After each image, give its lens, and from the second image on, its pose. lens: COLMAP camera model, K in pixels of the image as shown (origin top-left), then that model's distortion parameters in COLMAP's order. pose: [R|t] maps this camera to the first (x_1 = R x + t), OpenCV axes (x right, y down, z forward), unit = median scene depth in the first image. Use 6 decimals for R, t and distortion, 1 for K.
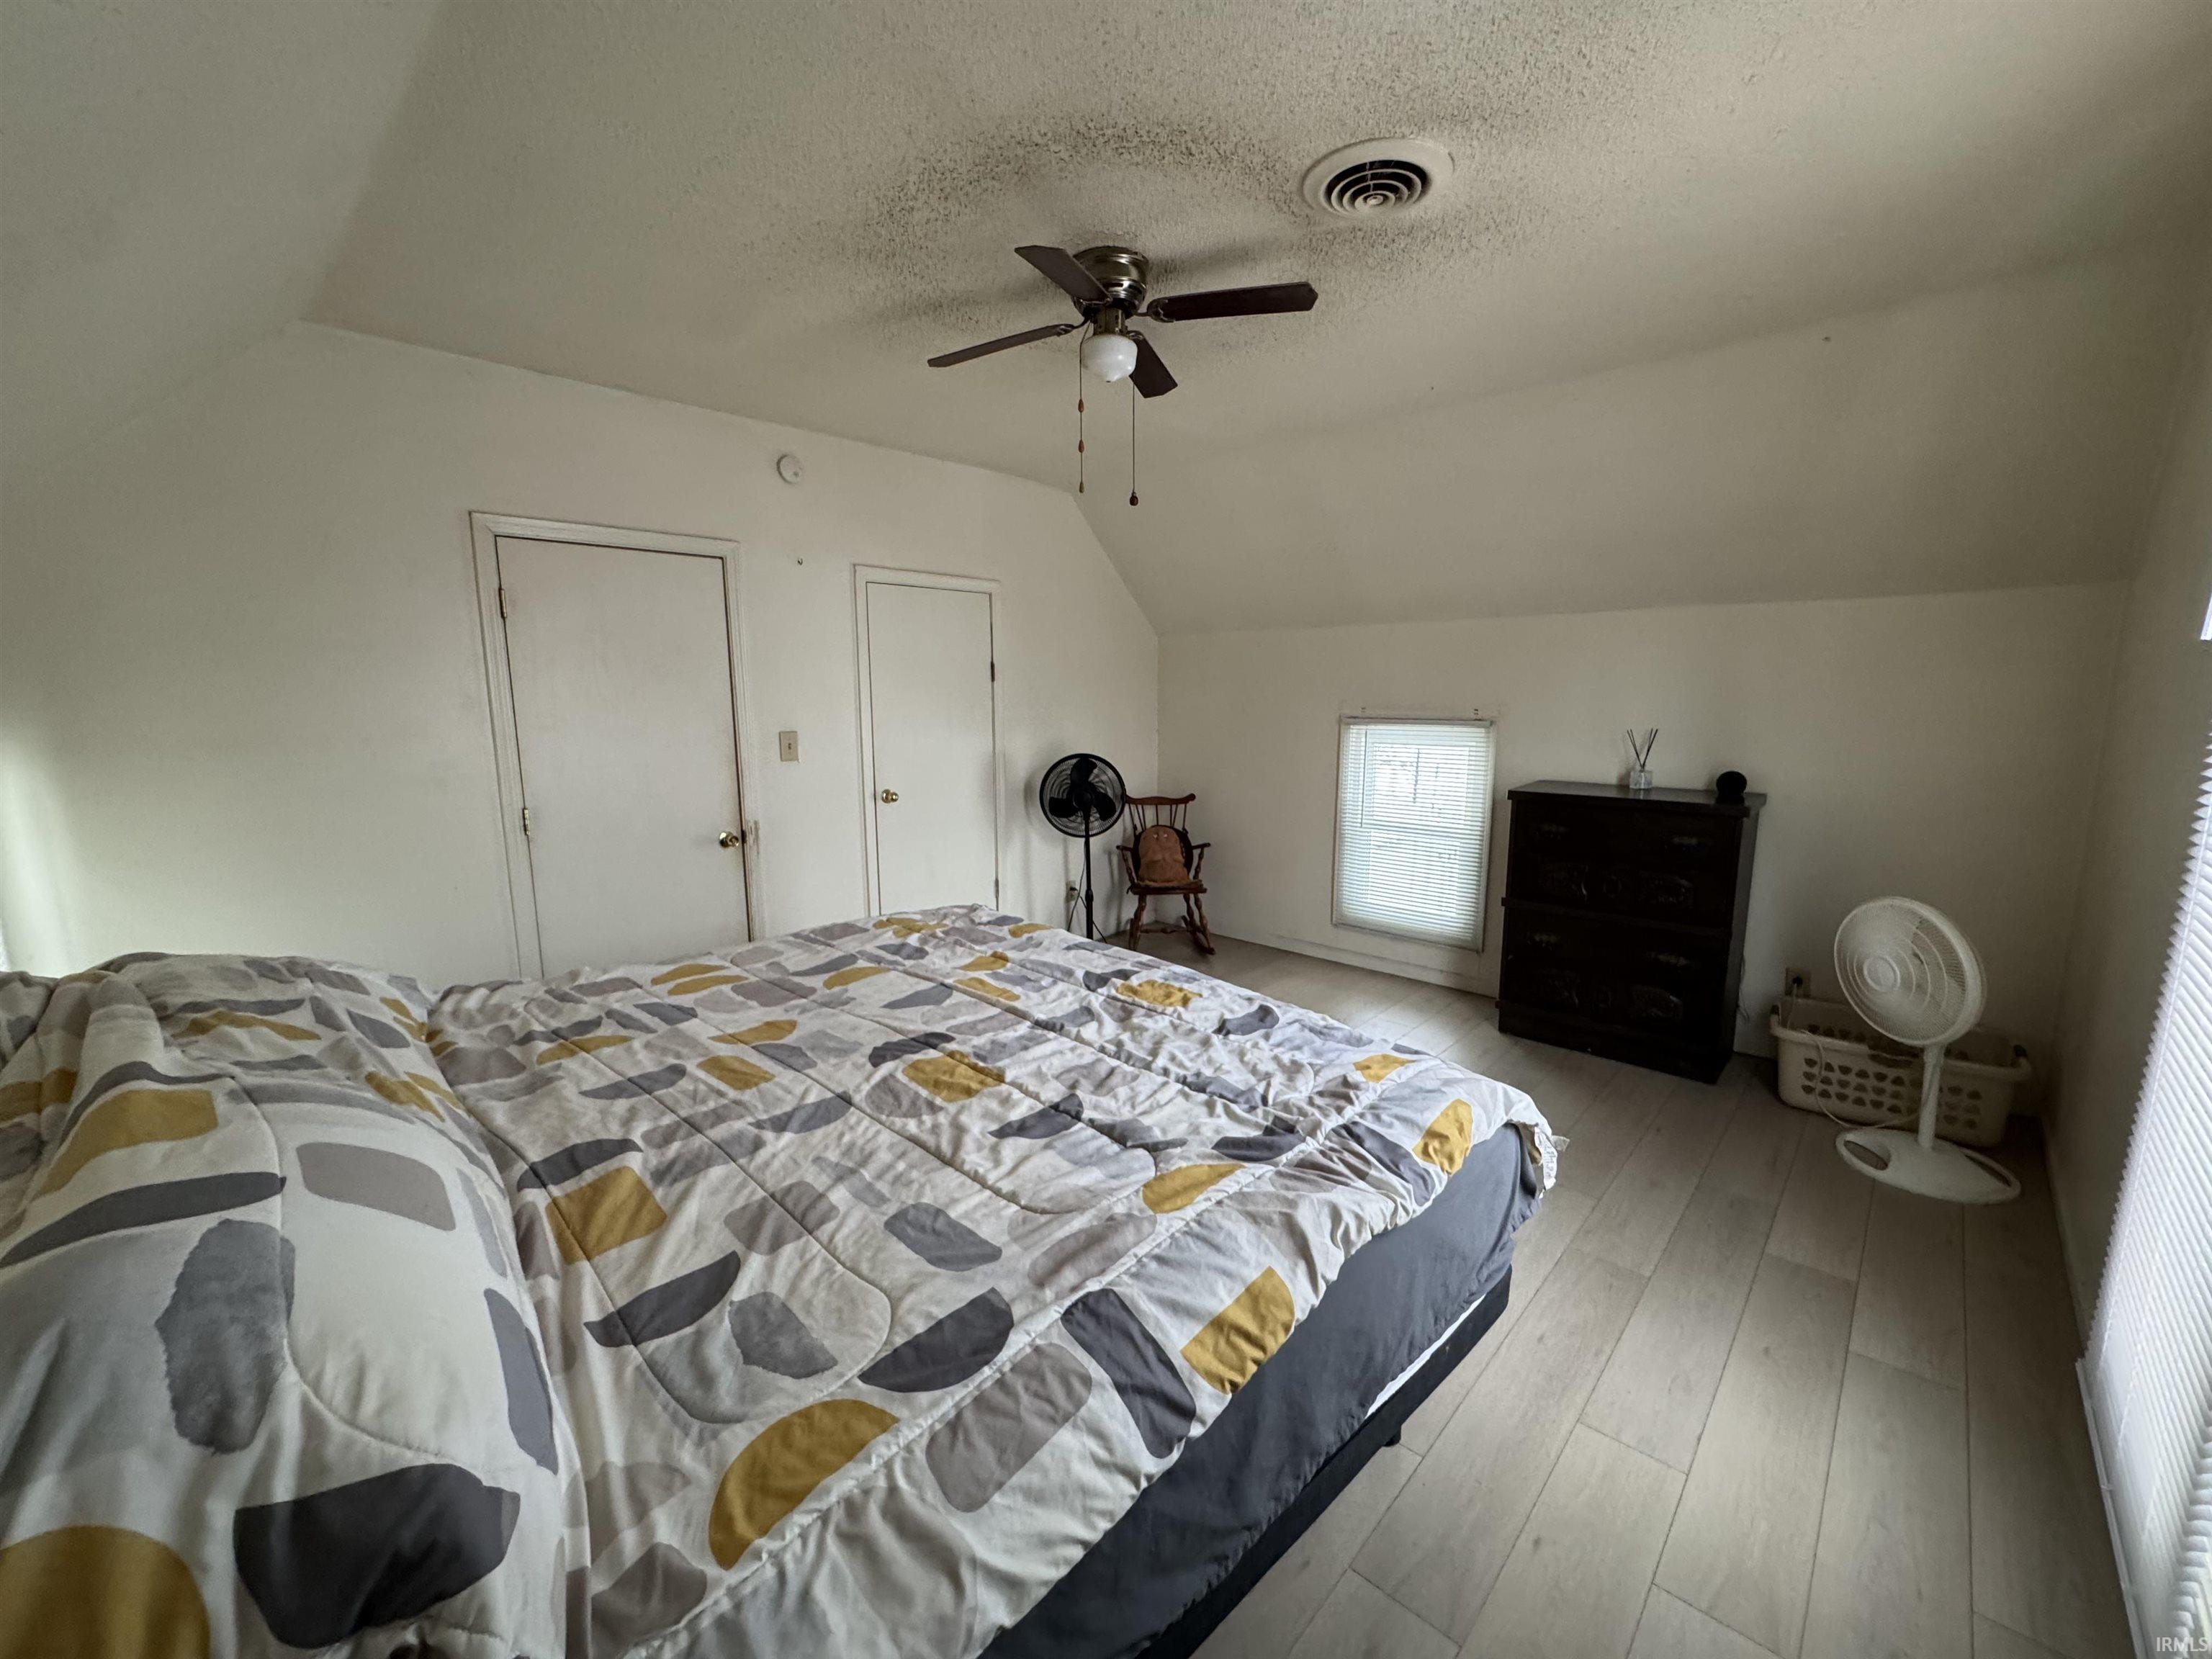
lens RADIAL K [[885.3, 0, 1106.0], [0, 885.3, 829.5], [0, 0, 1]] dist [-0.000172, -0.000008]
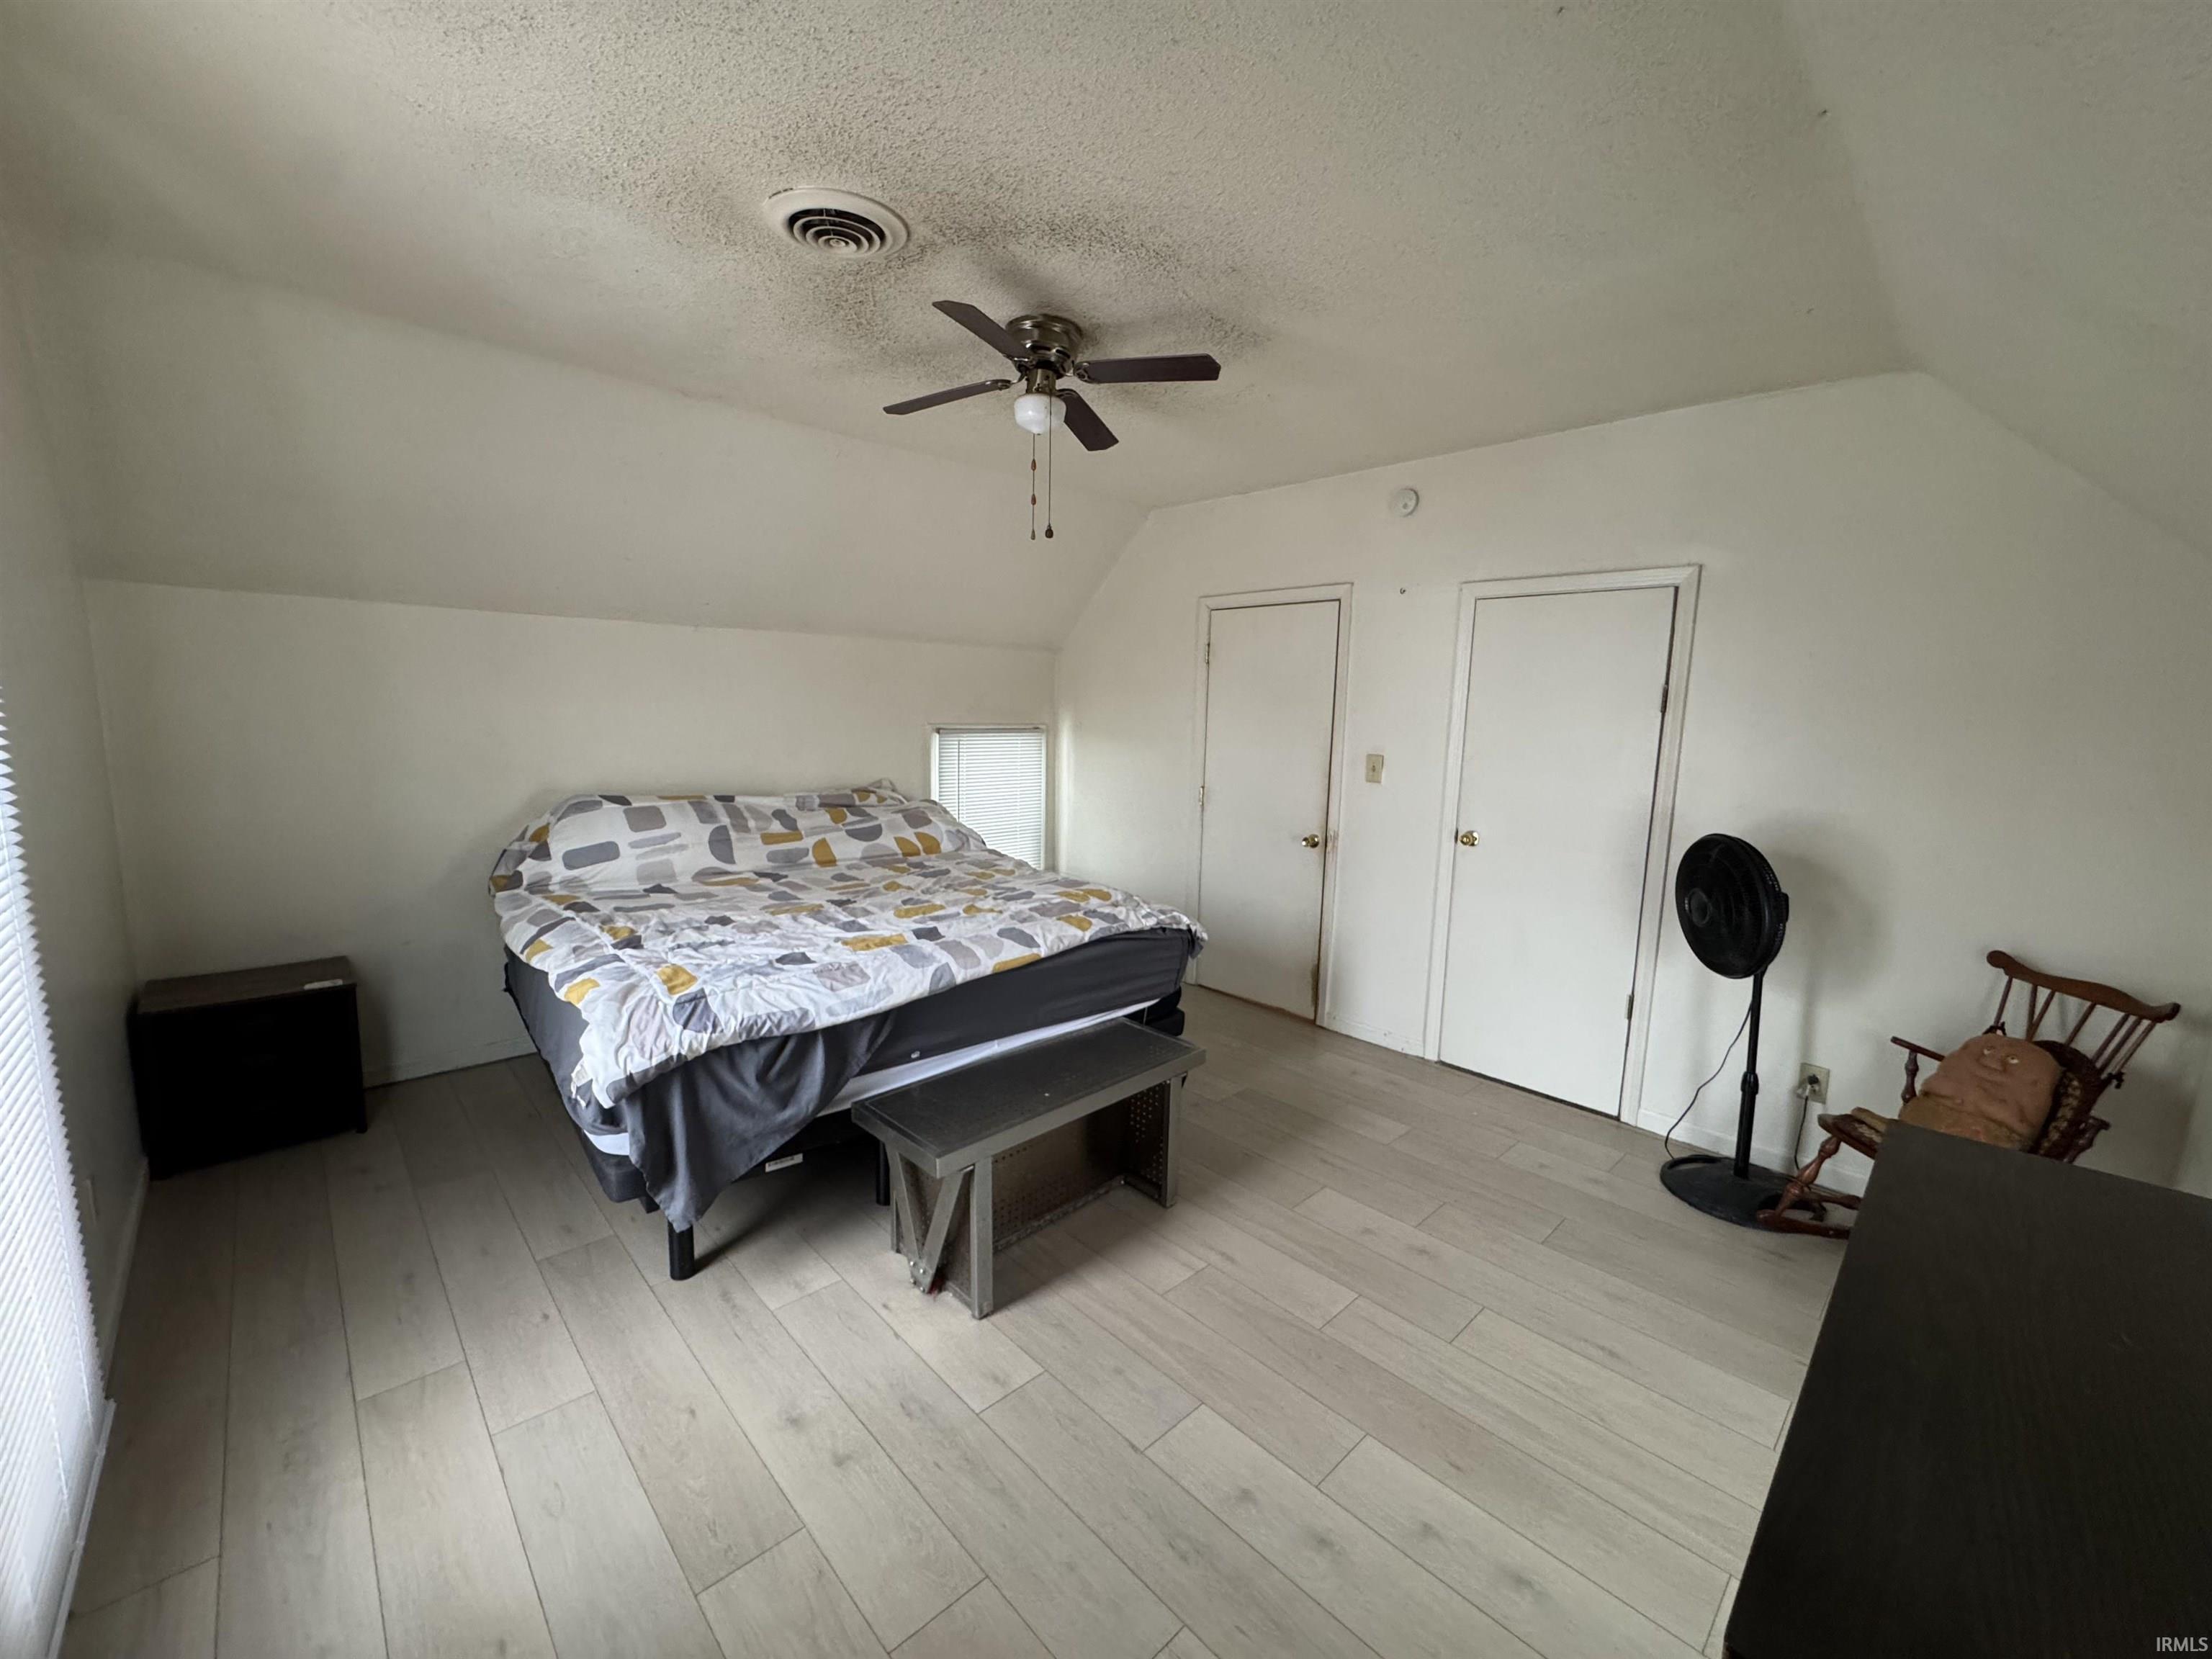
lens RADIAL K [[885.3, 0, 1106.0], [0, 885.3, 829.5], [0, 0, 1]] dist [-0.000172, -0.000008]
pose [[-0.041095, 0.146078, -0.988419, 0.735138], [-0.181684, 0.971670, 0.151156, -0.130411], [0.982498, 0.185792, -0.013391, 0.747842]]
